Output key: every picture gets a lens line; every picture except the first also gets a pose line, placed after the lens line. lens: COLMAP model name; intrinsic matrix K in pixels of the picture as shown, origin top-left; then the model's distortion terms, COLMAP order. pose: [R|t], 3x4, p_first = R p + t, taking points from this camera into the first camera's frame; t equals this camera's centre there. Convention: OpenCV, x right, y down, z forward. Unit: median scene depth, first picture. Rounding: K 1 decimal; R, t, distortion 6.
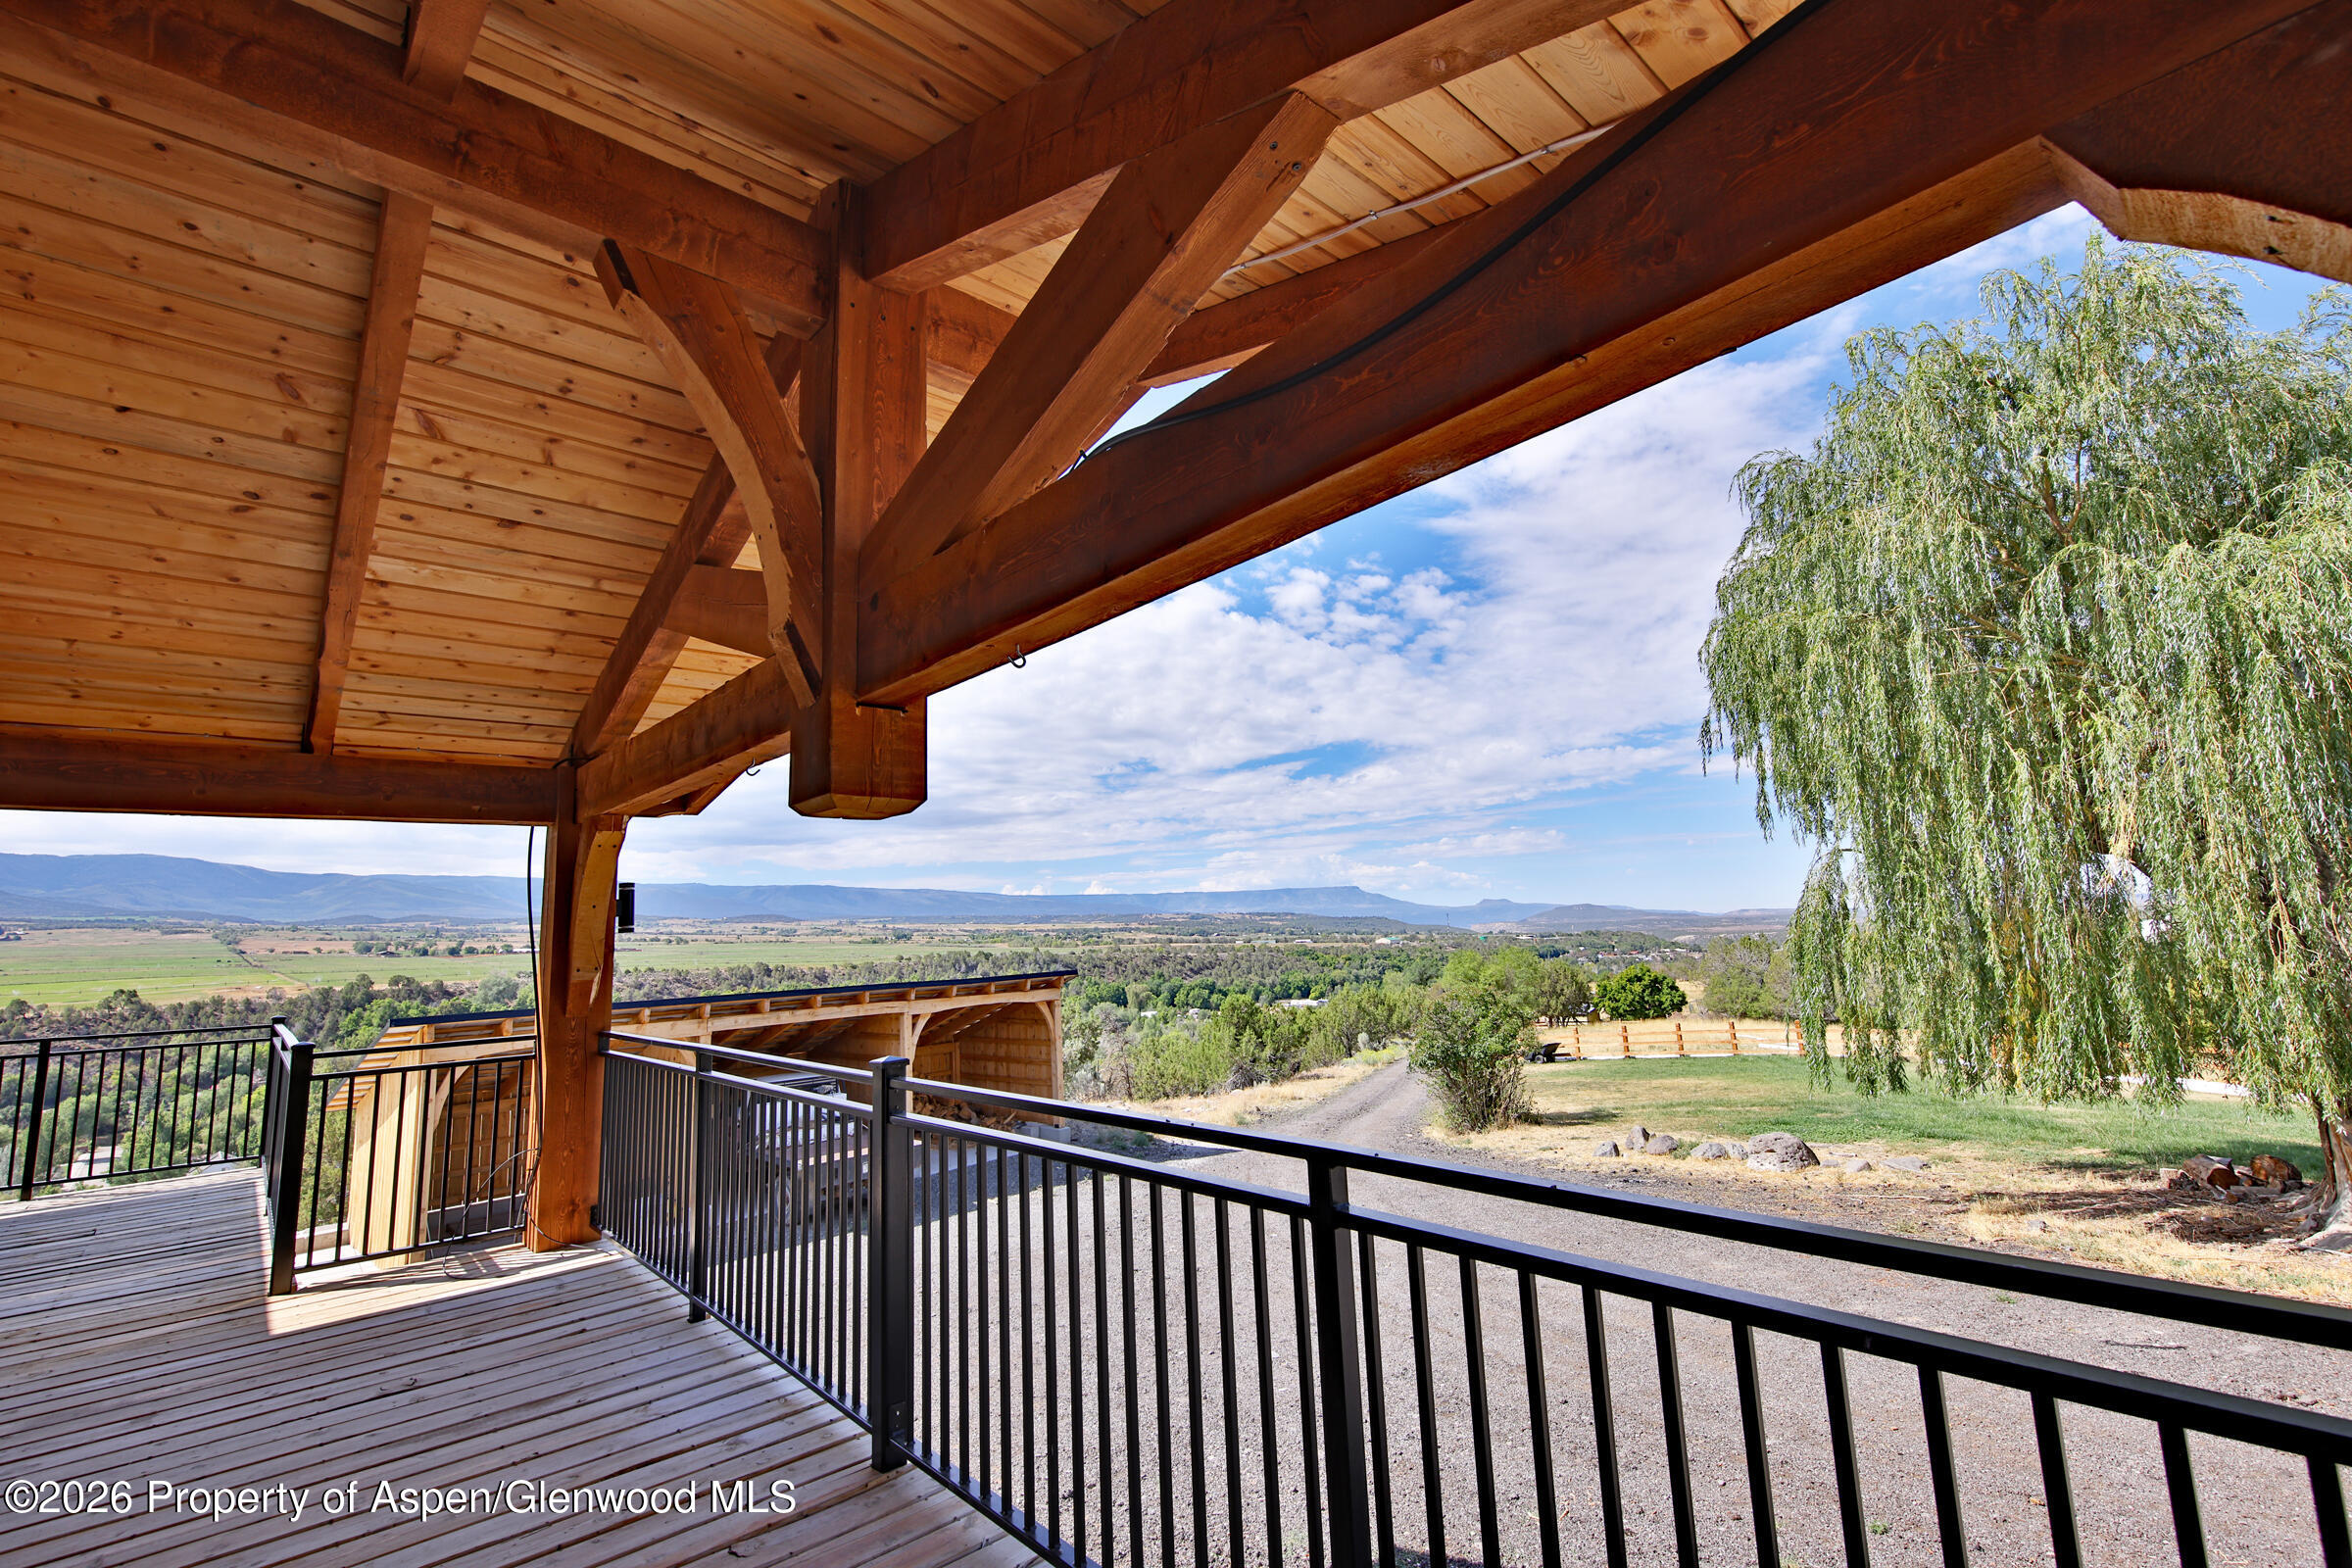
lens RADIAL K [[1050.3, 0, 1176.0], [0, 1050.3, 784.0], [0, 0, 1]] dist [0.001053, -0.001299]
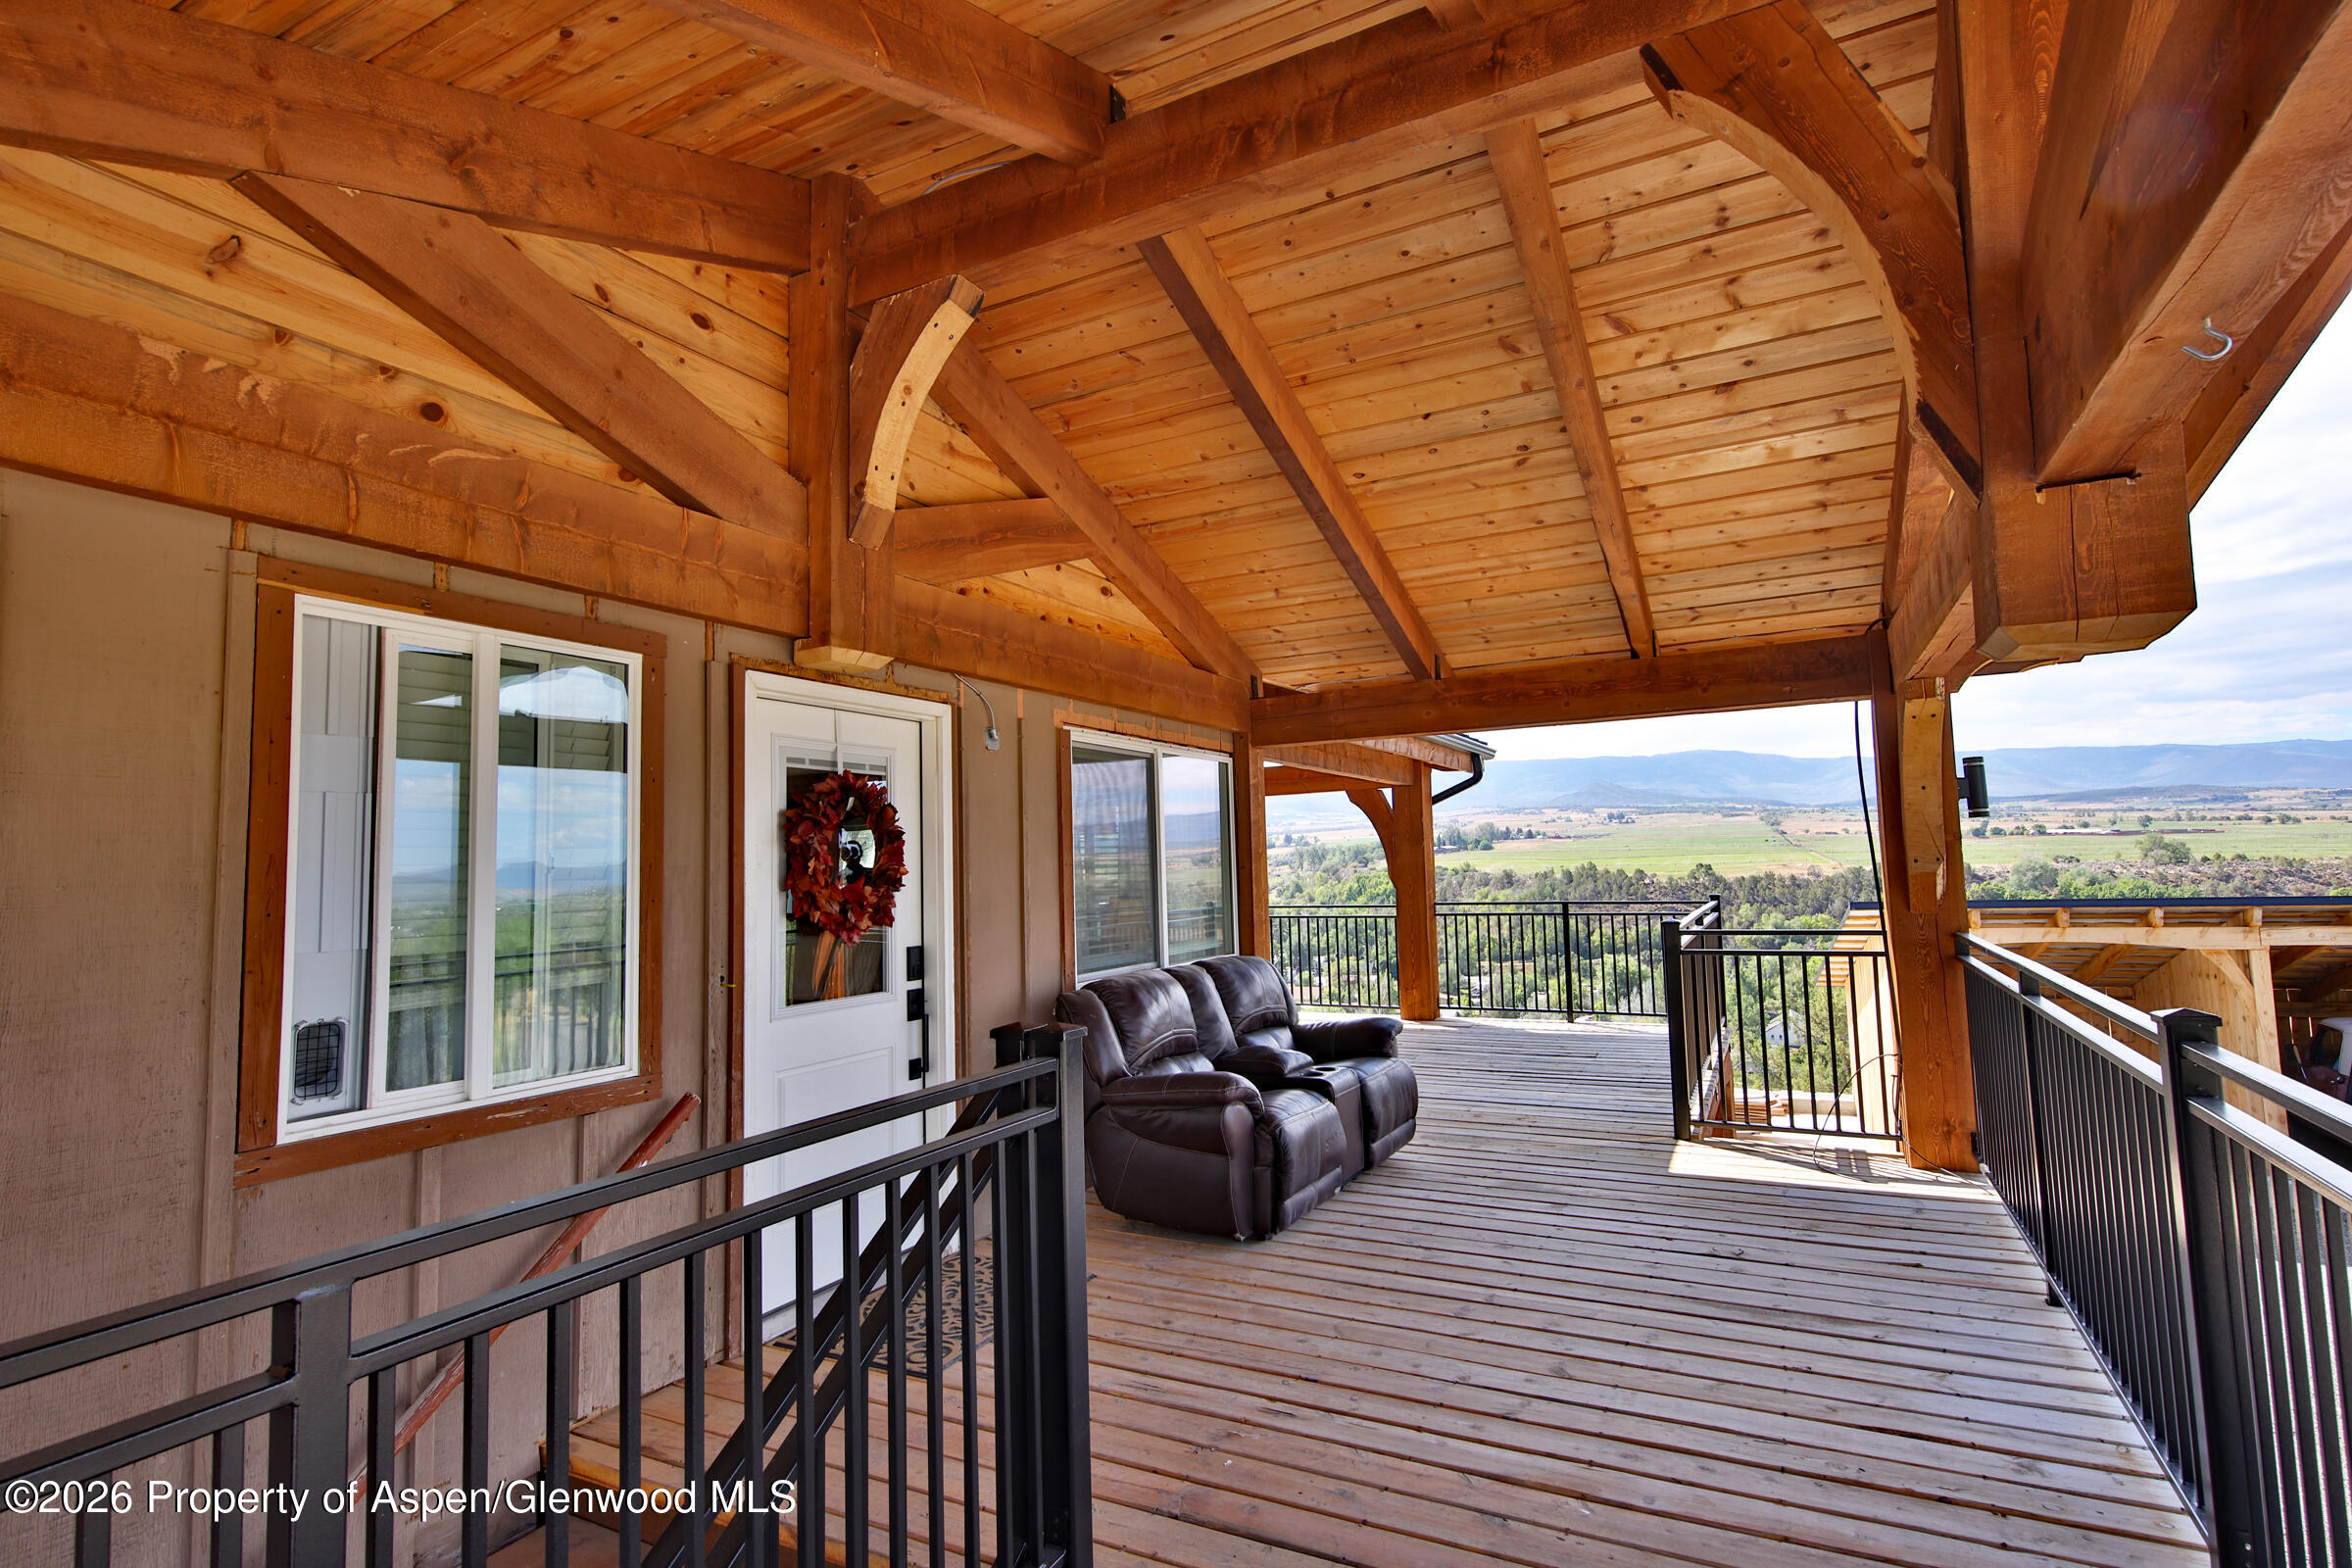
lens RADIAL K [[1140.8, 0, 1176.0], [0, 1140.8, 784.0], [0, 0, 1]] dist [0.010946, -0.000958]
pose [[0.352238, -0.038035, -0.935137, 0.116616], [0.146170, 0.989148, 0.014826, 0.012736], [0.924426, -0.141911, 0.353975, 0.121703]]
